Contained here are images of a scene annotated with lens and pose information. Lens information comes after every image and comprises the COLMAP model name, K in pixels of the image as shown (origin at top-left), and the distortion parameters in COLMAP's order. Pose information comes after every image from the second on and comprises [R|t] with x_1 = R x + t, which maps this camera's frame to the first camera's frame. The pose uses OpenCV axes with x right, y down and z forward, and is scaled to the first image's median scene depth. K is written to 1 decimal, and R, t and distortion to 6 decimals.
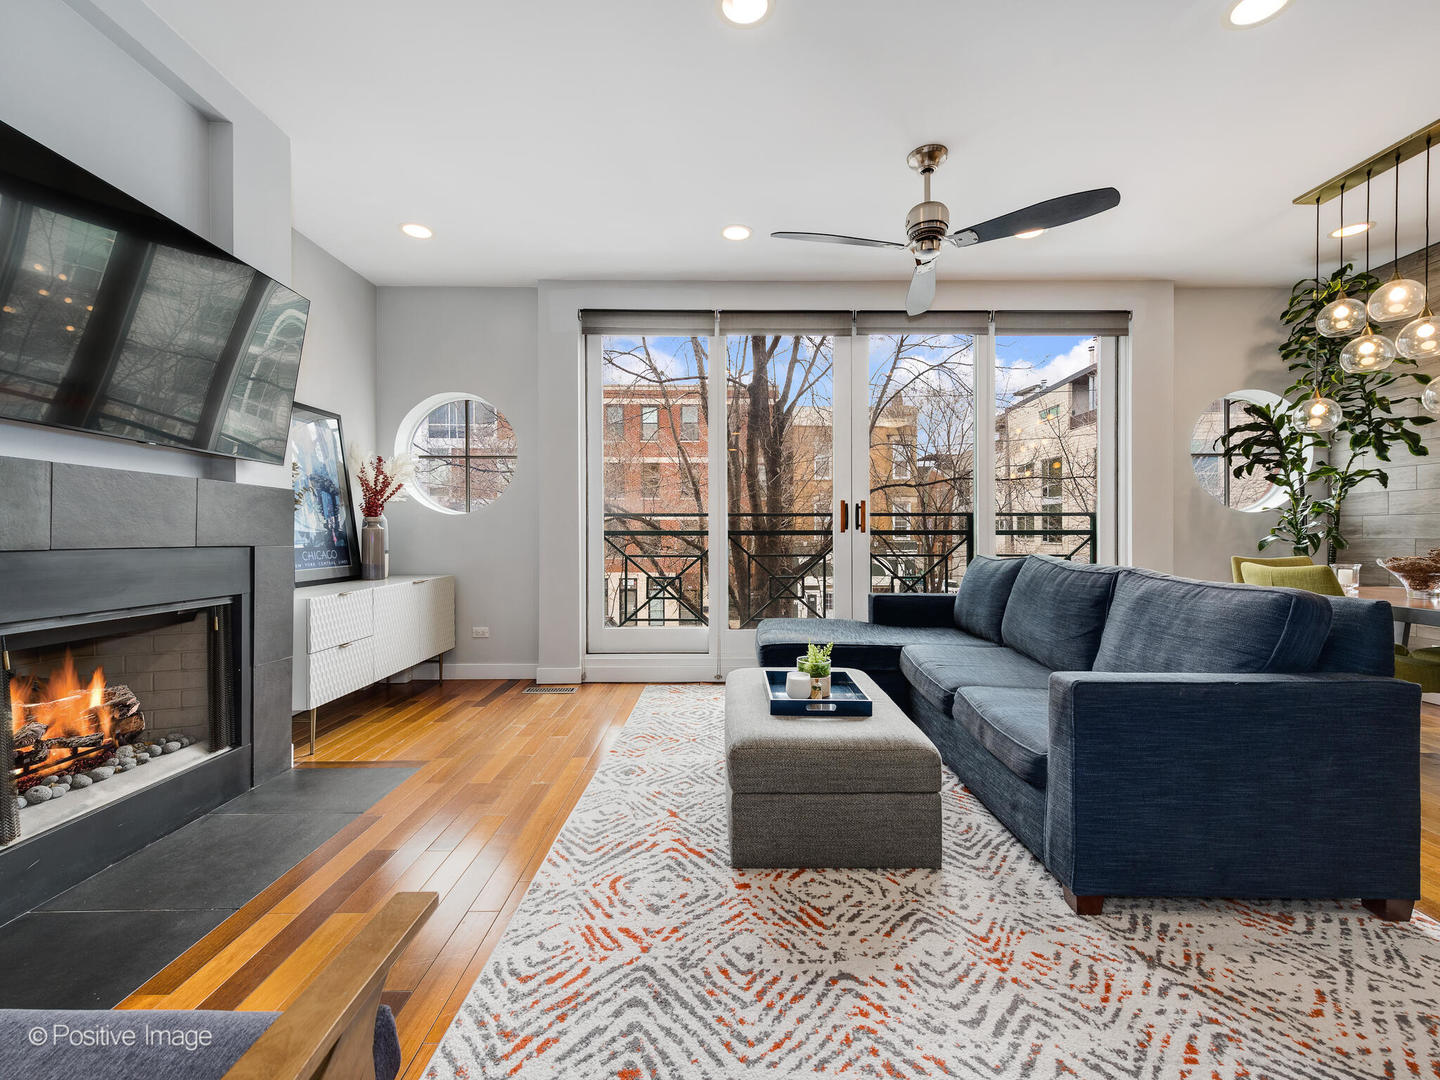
lens RADIAL K [[635.2, 0, 724.2], [0, 635.2, 533.7], [0, 0, 1]] dist [0.010059, -0.000930]
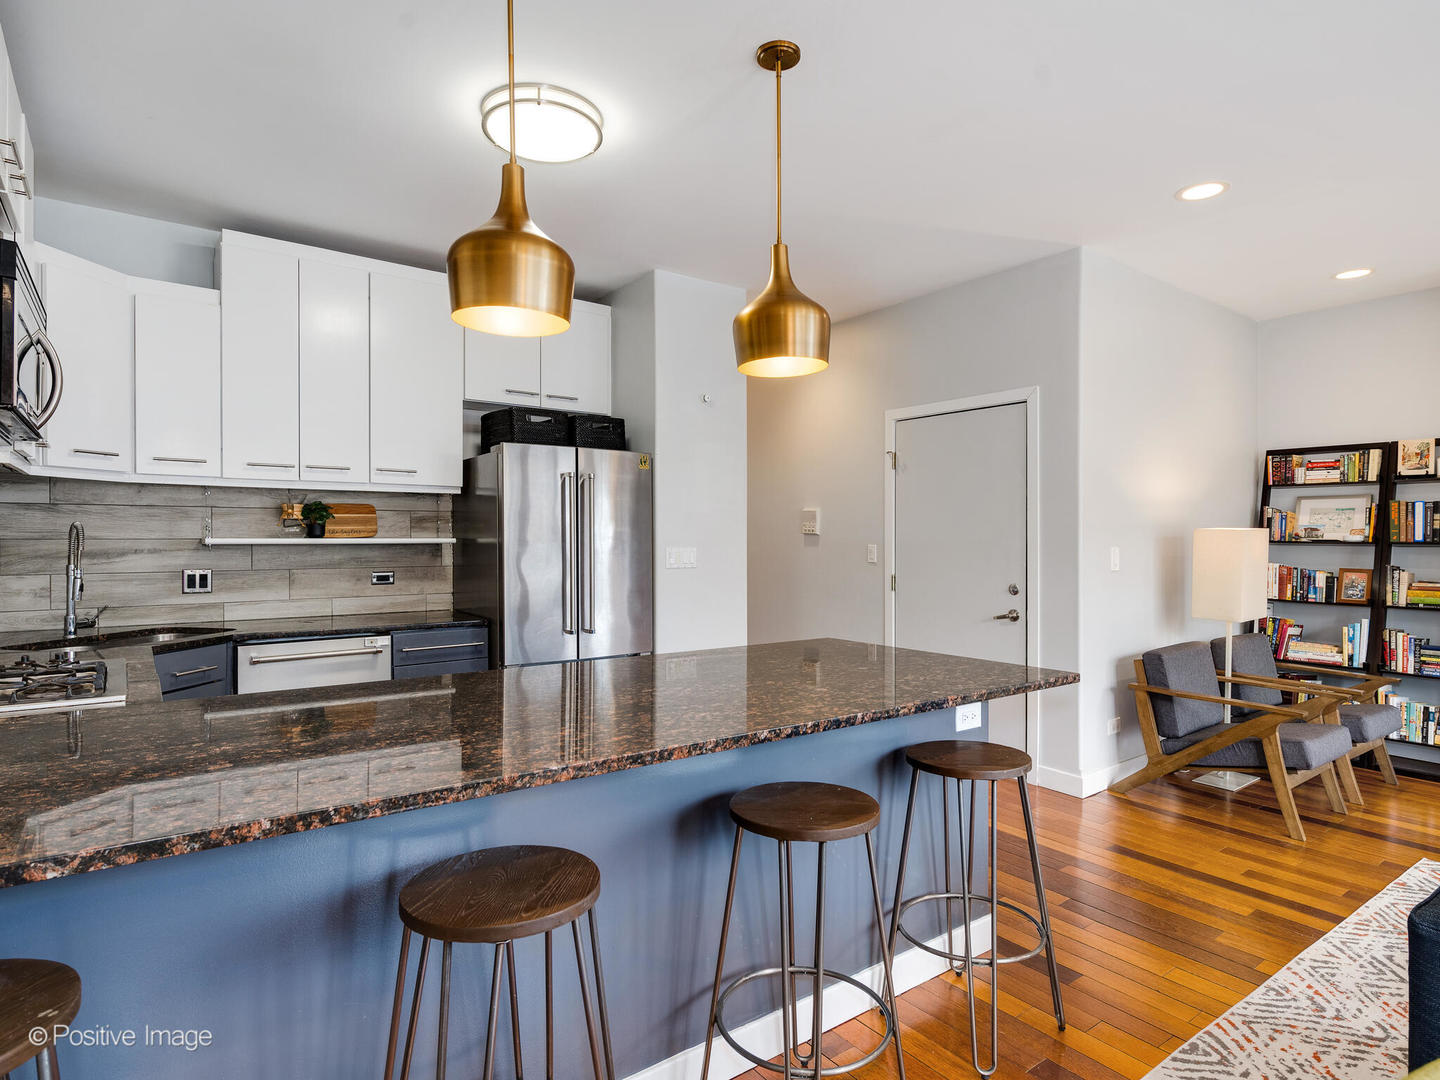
lens RADIAL K [[803.9, 0, 720.0], [0, 803.9, 540.0], [0, 0, 1]] dist [0.003135, 0.001064]
pose [[-0.801912, 0.002510, -0.597437, 1.870122], [-0.001901, 0.999975, 0.006754, -0.149339], [0.597439, 0.006552, -0.801887, 1.062313]]
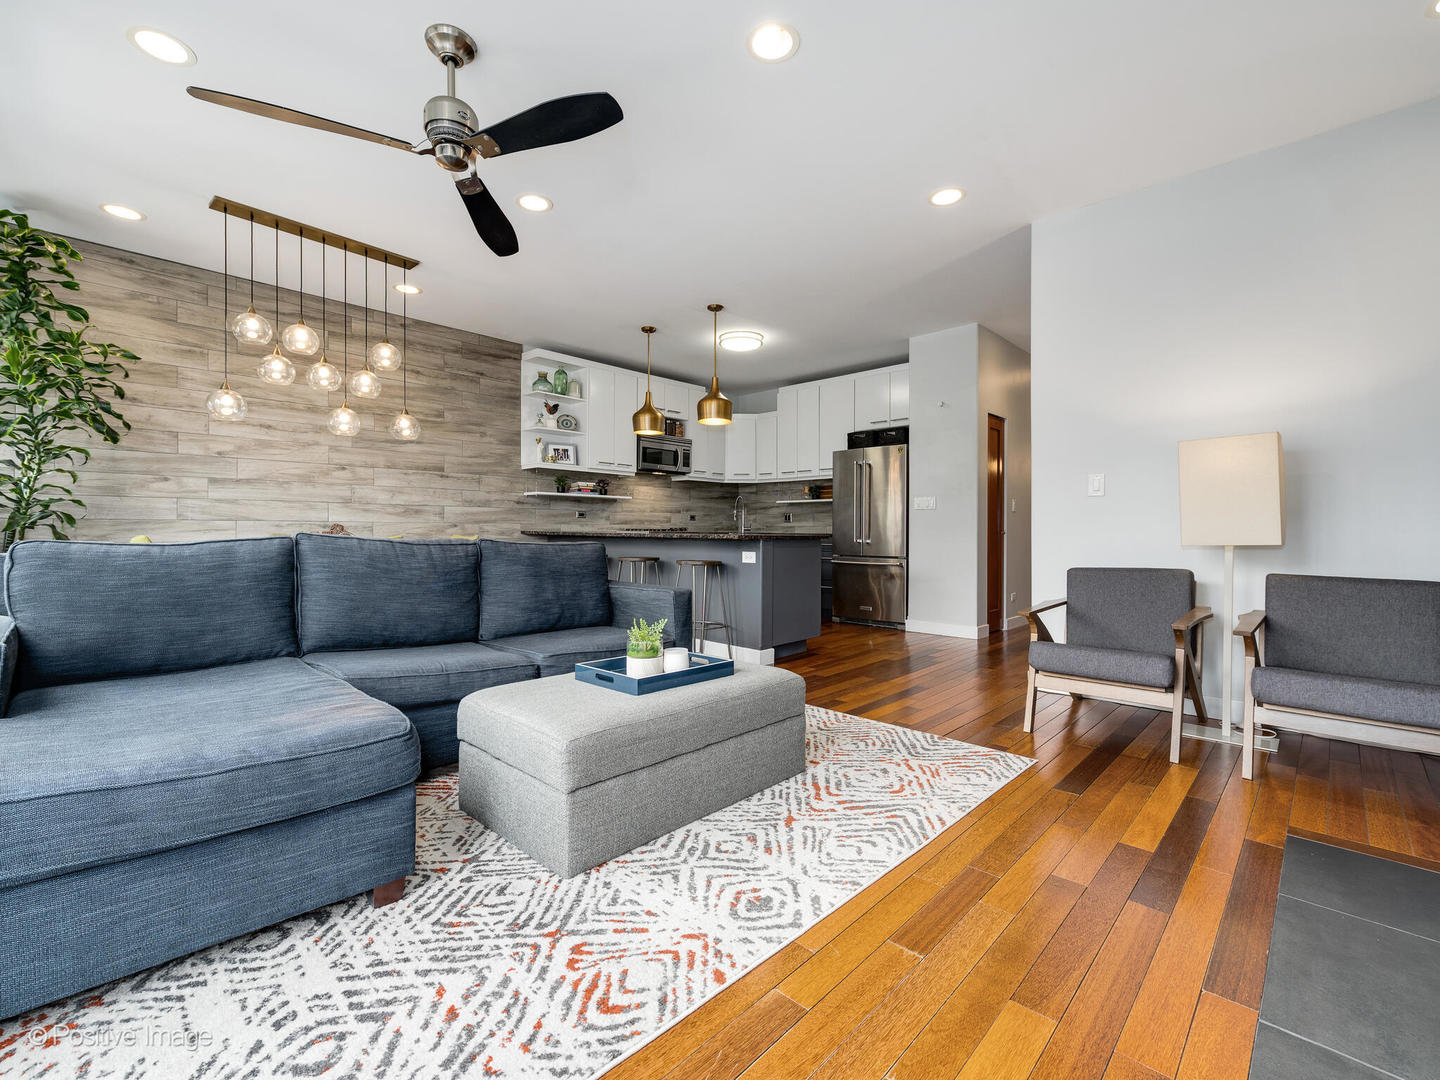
lens RADIAL K [[636.7, 0, 717.2], [0, 636.7, 524.1], [0, 0, 1]] dist [0.002486, -0.000160]
pose [[-0.718372, 0.007120, 0.695622, -0.726841], [-0.002522, 0.999914, -0.012839, 0.053059], [-0.695654, -0.010978, -0.718293, 1.994849]]
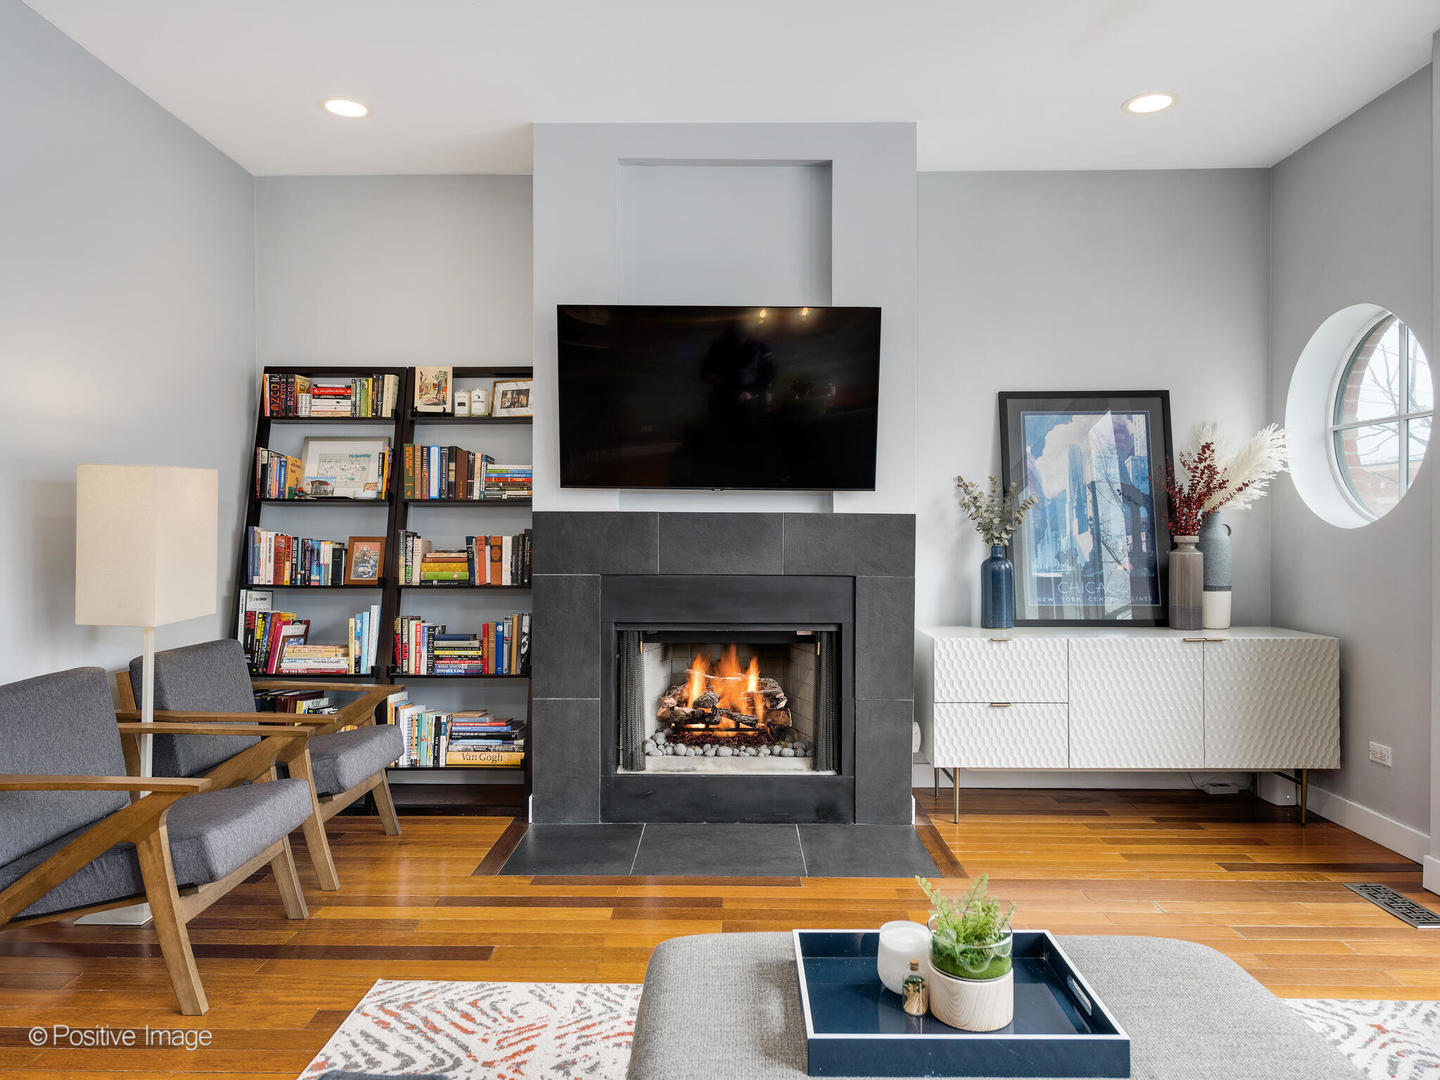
lens RADIAL K [[958.4, 0, 717.5], [0, 958.4, 521.1], [0, 0, 1]] dist [0.009014, -0.001469]
pose [[-0.019673, -0.003151, -0.999801, 0.955024], [-0.000787, 0.999995, -0.003136, -0.077529], [0.999806, 0.000725, -0.019676, 1.063937]]
